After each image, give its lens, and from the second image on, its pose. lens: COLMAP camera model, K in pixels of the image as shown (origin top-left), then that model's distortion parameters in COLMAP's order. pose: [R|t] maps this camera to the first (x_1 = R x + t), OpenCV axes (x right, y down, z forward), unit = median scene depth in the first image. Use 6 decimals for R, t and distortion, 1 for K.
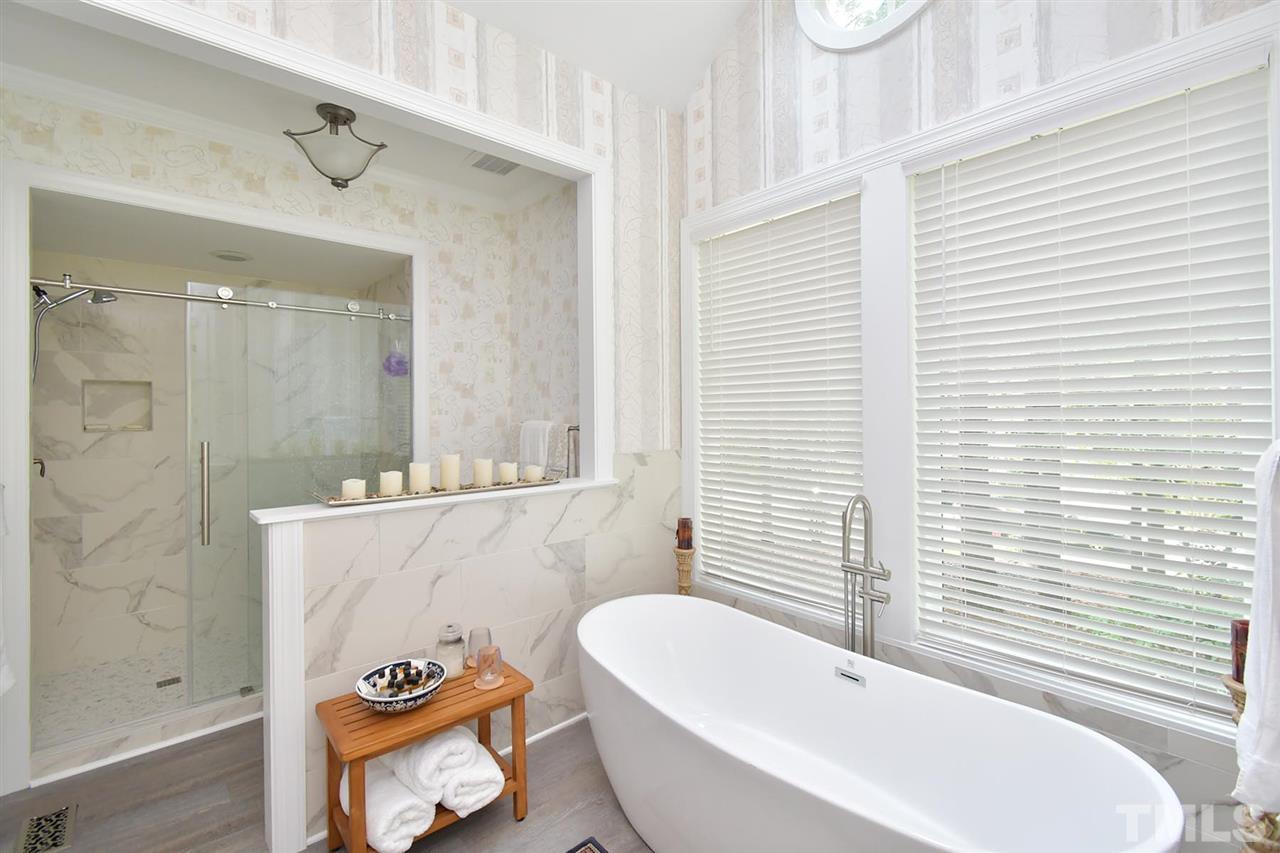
lens RADIAL K [[578.1, 0, 644.0], [0, 578.1, 416.0], [0, 0, 1]] dist [0.000534, -0.000119]
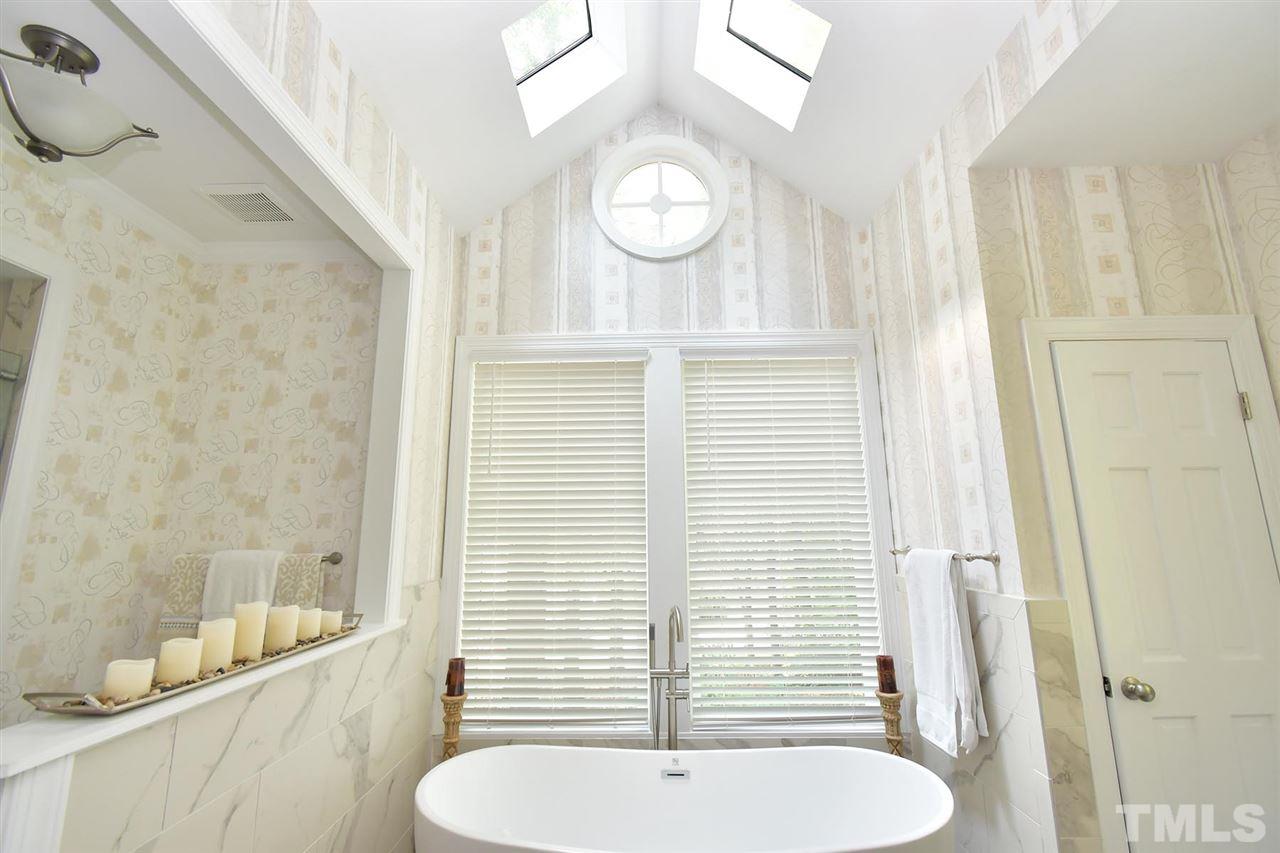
lens RADIAL K [[578.1, 0, 644.0], [0, 578.1, 416.0], [0, 0, 1]] dist [0.000534, -0.000119]
pose [[0.656146, 0.149299, 0.739718, -0.493296], [0.008811, 0.978651, -0.205339, -0.003370], [-0.754583, 0.141250, 0.640822, 0.173990]]
